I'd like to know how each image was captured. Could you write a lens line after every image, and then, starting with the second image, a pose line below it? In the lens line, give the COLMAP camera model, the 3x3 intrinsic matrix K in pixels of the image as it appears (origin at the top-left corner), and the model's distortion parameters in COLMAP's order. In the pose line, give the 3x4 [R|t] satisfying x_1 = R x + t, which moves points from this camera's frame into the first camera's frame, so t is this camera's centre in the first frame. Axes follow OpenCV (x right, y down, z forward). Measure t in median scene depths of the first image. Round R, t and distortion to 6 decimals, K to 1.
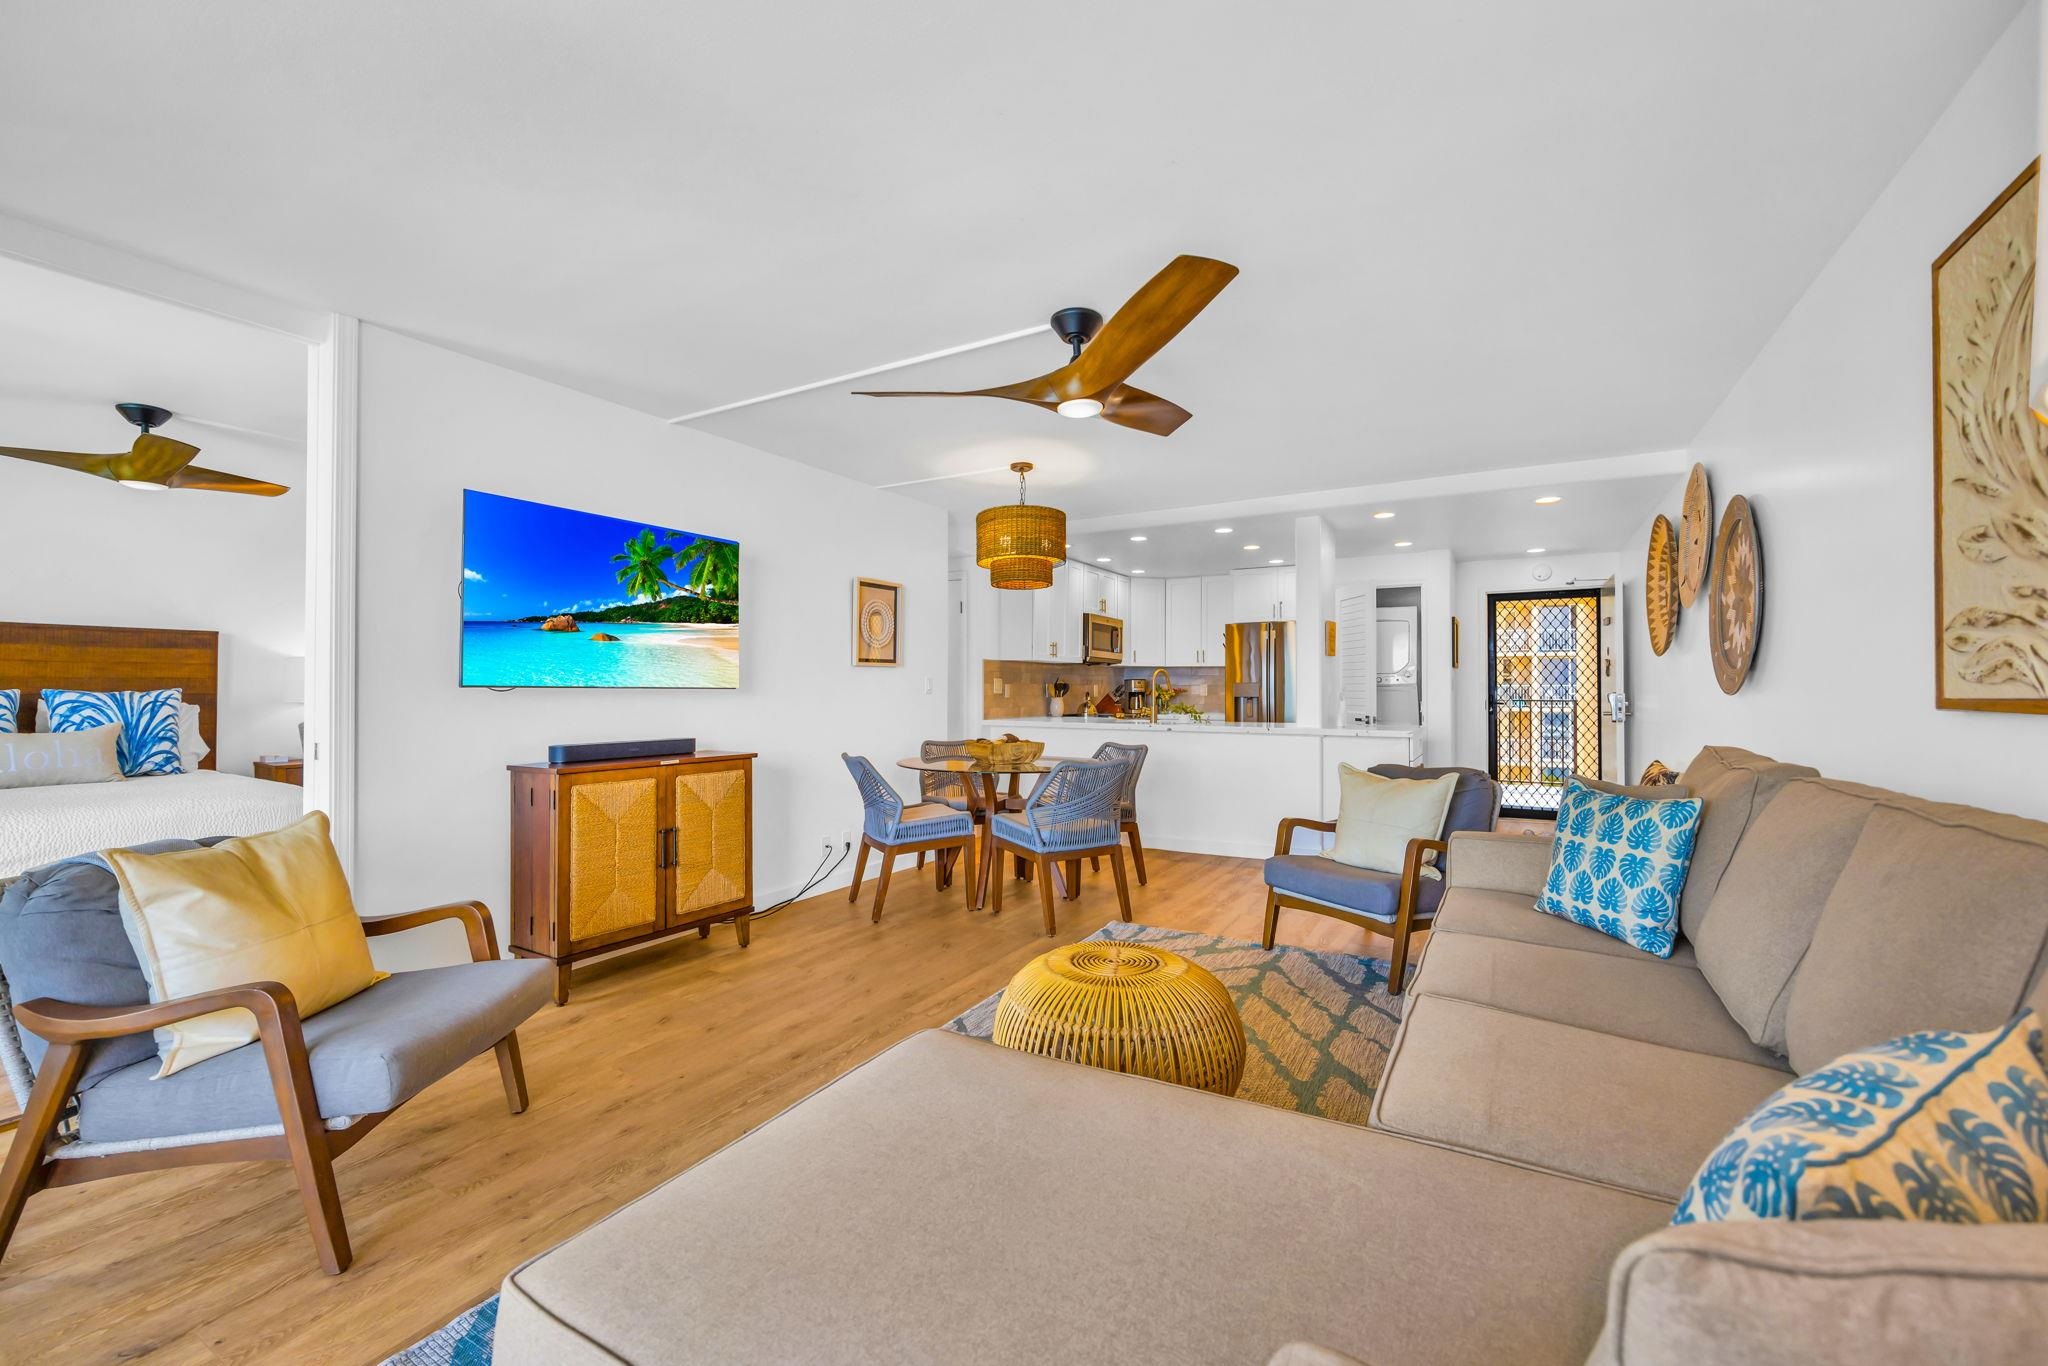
lens RADIAL K [[826.3, 0, 1024.0], [0, 826.3, 683.0], [0, 0, 1]] dist [-0.000986, -0.000144]
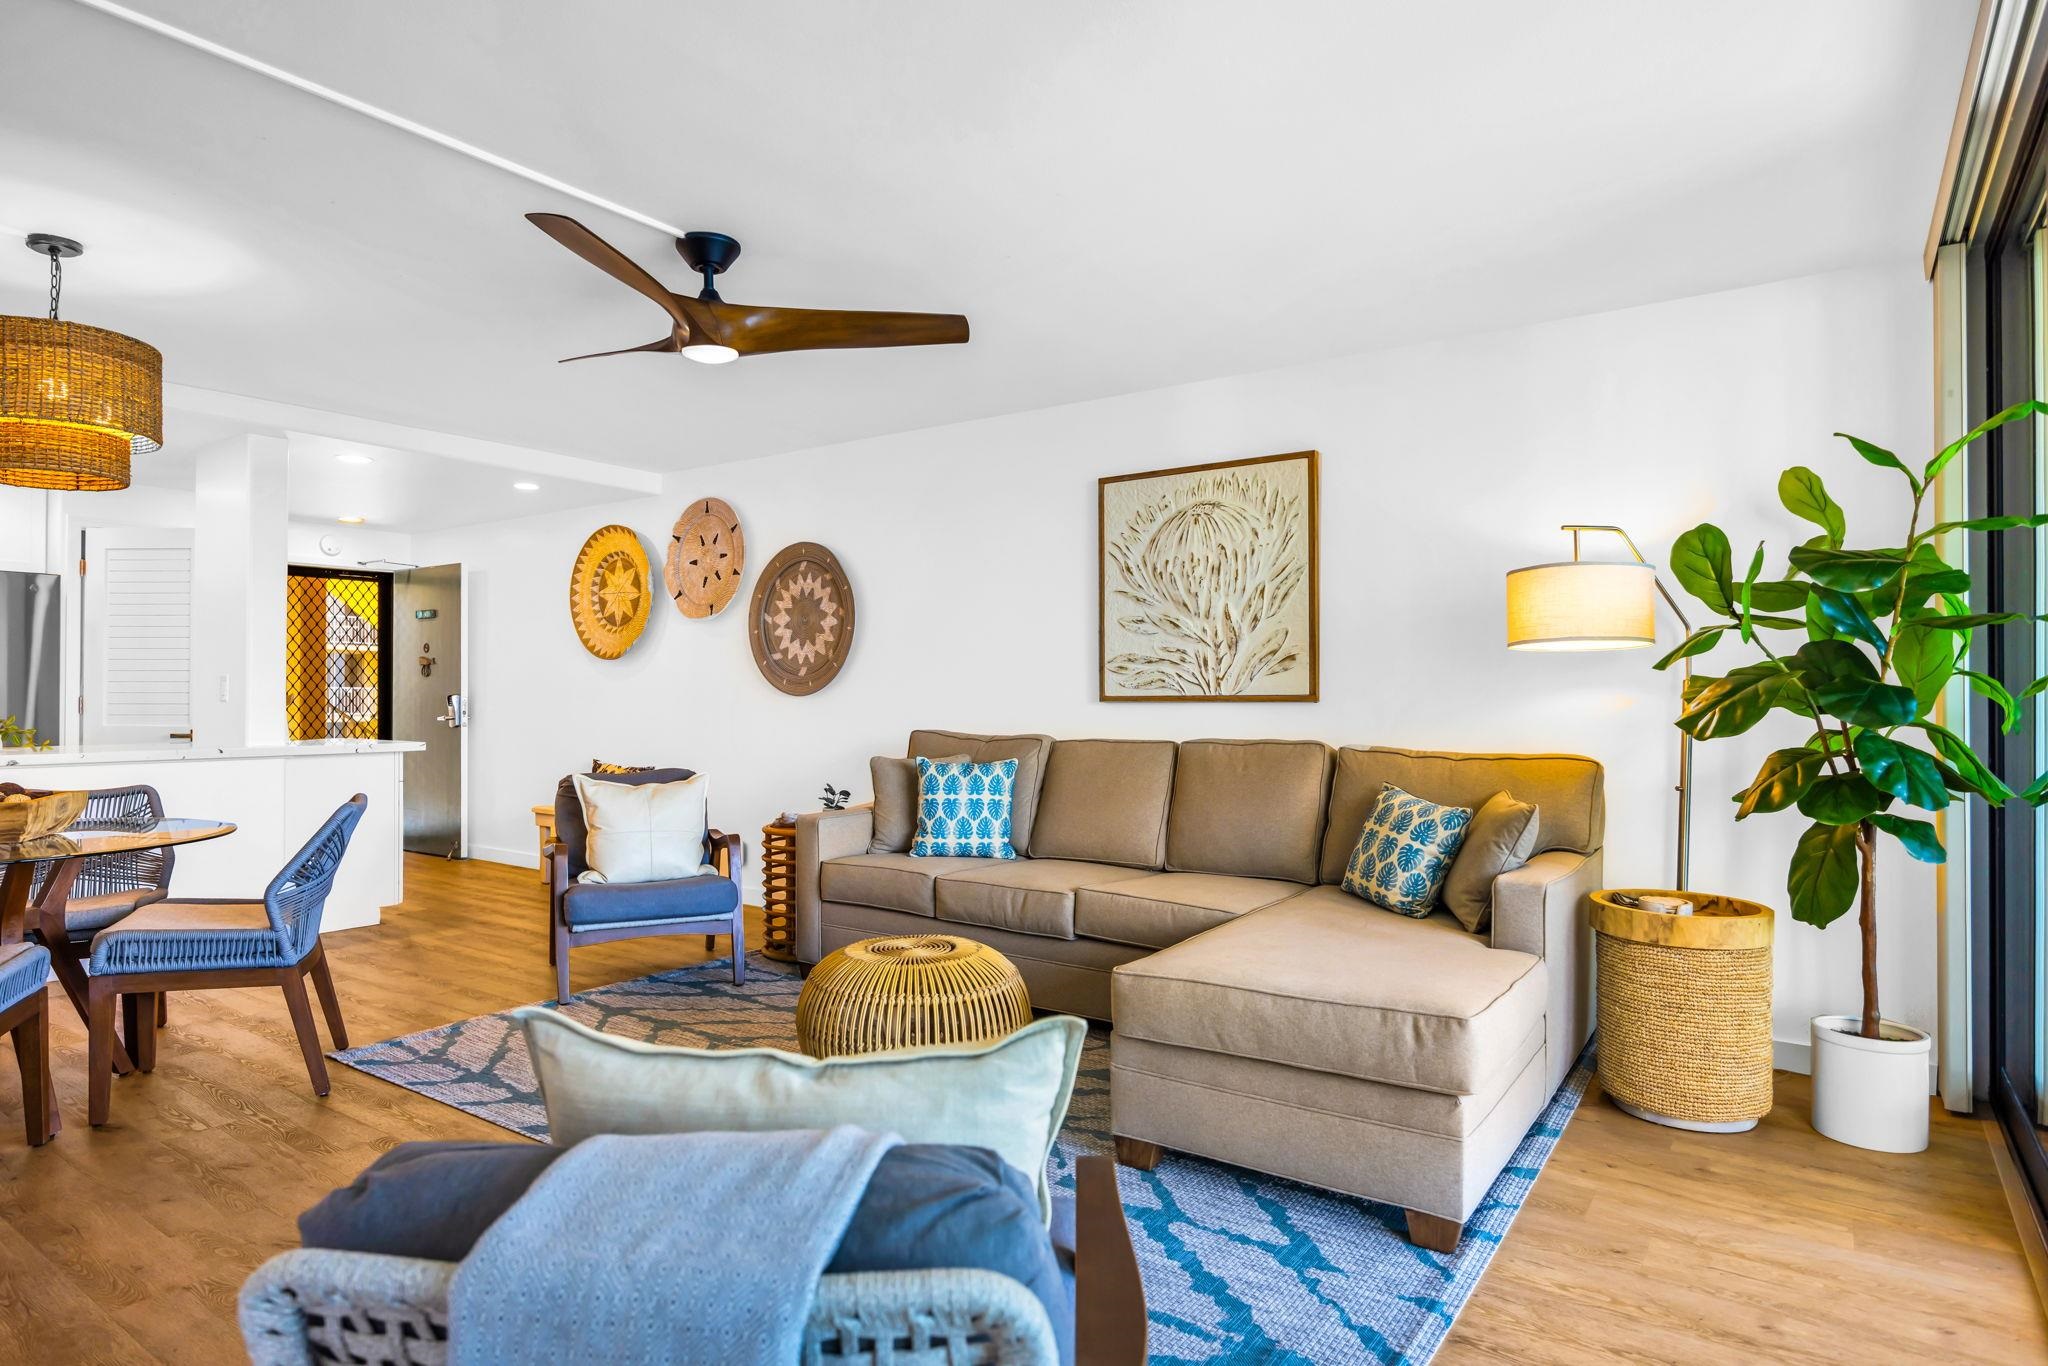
lens RADIAL K [[1130.5, 0, 1024.0], [0, 1130.5, 683.0], [0, 0, 1]] dist [0.001195, -0.000017]
pose [[0.103363, 0.008539, 0.994607, -1.286105], [-0.010880, 0.999913, -0.007454, 0.007208], [-0.994584, -0.010051, 0.103447, 0.698564]]
